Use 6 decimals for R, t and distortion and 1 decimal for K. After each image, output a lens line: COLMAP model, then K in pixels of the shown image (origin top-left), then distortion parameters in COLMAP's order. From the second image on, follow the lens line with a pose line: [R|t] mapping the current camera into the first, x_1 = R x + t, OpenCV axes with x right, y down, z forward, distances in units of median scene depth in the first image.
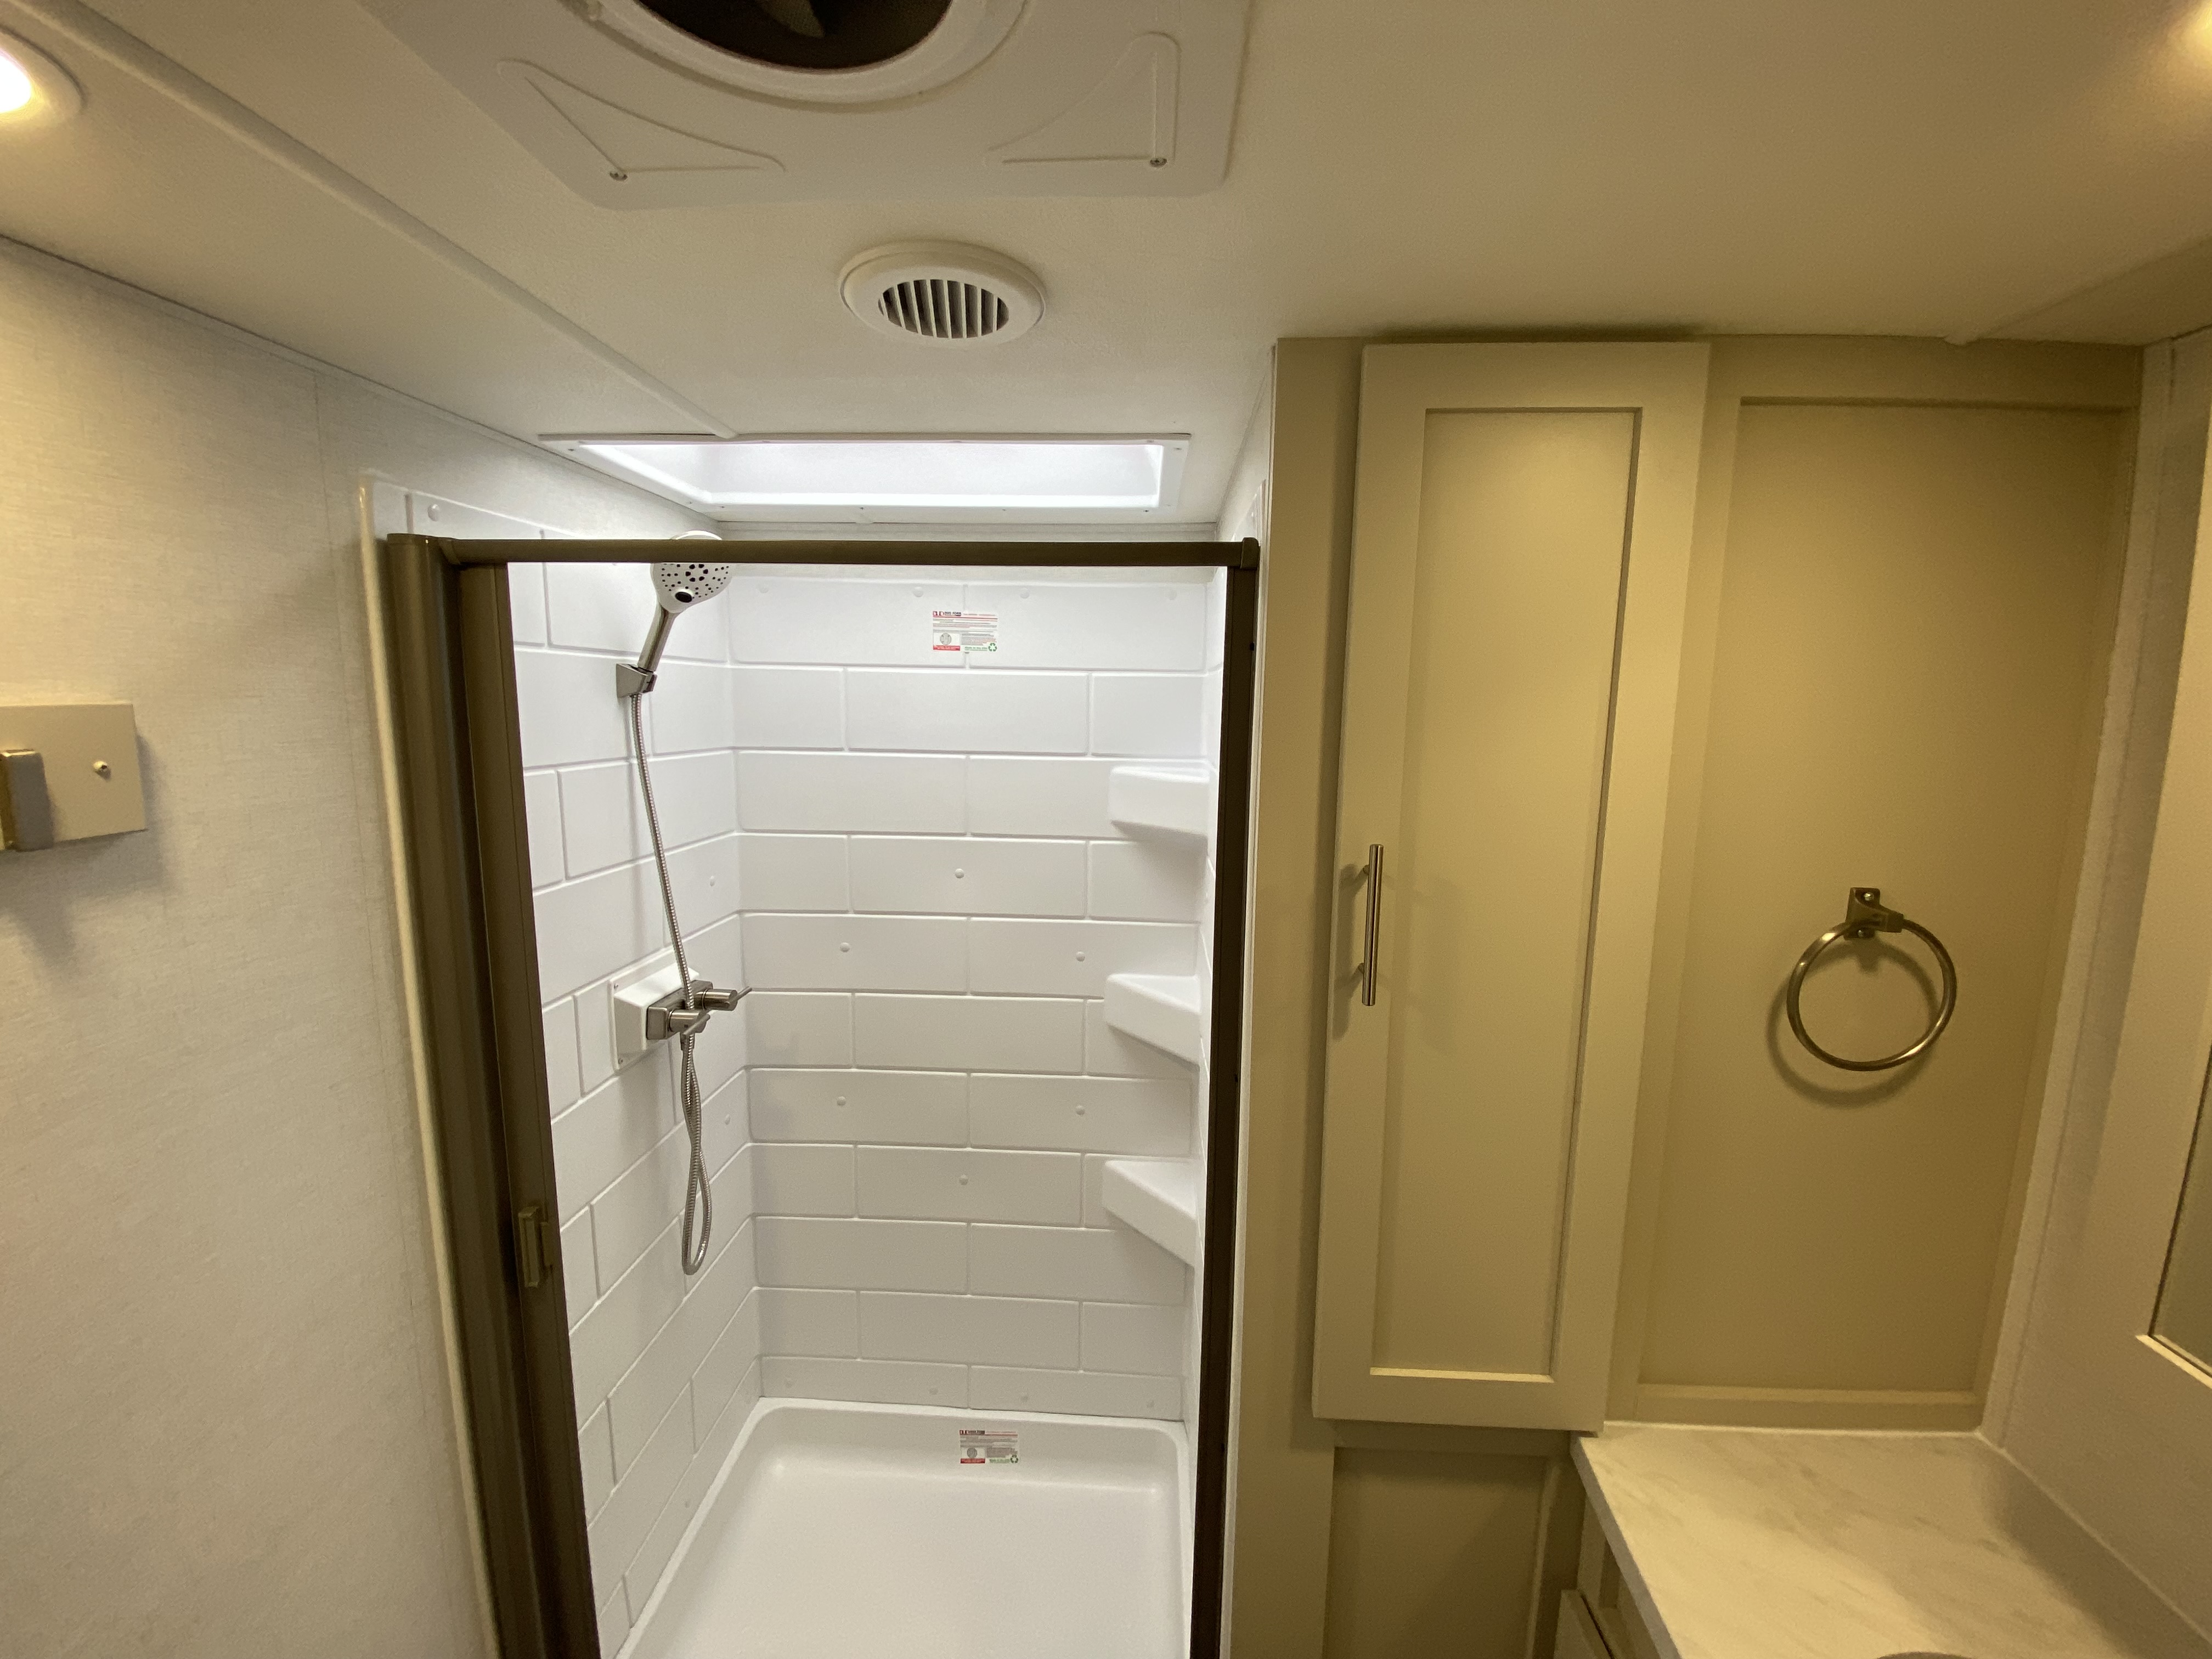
lens RADIAL K [[893.6, 0, 1103.8], [0, 893.6, 827.9], [0, 0, 1]] dist [0.018404, -0.019189]
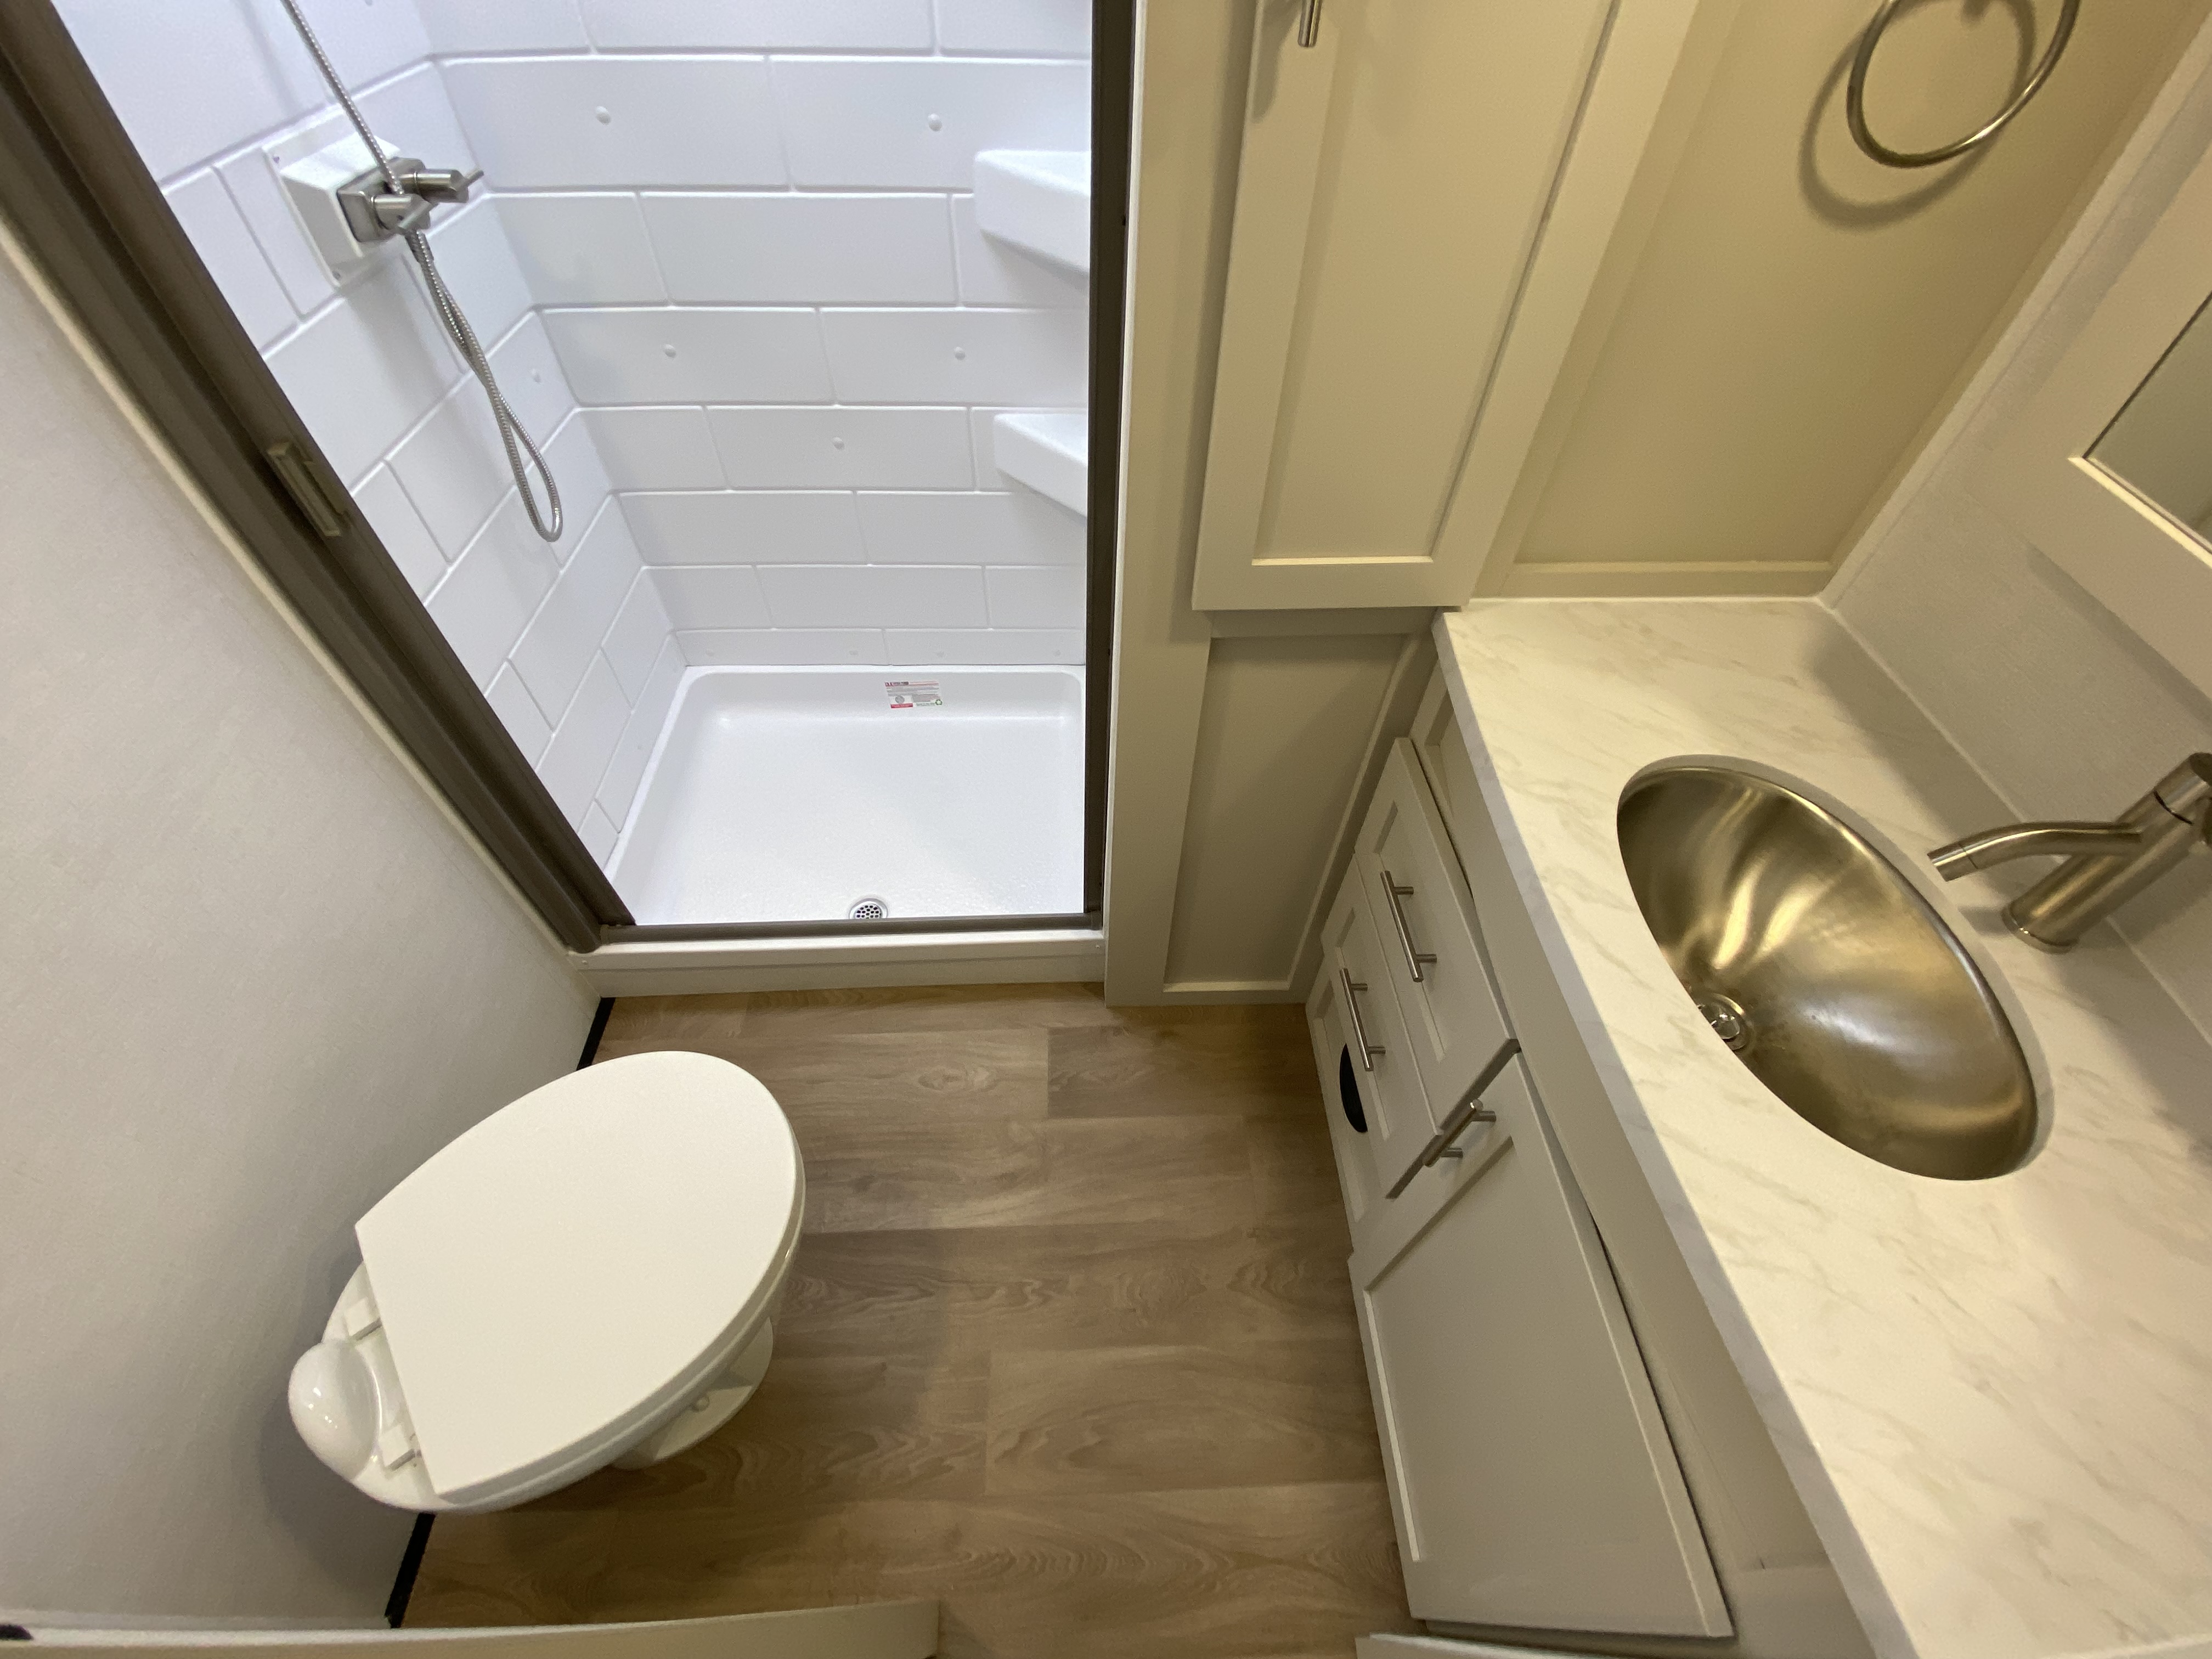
lens RADIAL K [[893.6, 0, 1103.8], [0, 893.6, 827.9], [0, 0, 1]] dist [0.018404, -0.019189]
pose [[0.995610, -0.065100, 0.067256, 0.034659], [0.003690, 0.745268, 0.666755, 0.116593], [-0.093530, -0.663579, 0.742236, 0.066349]]
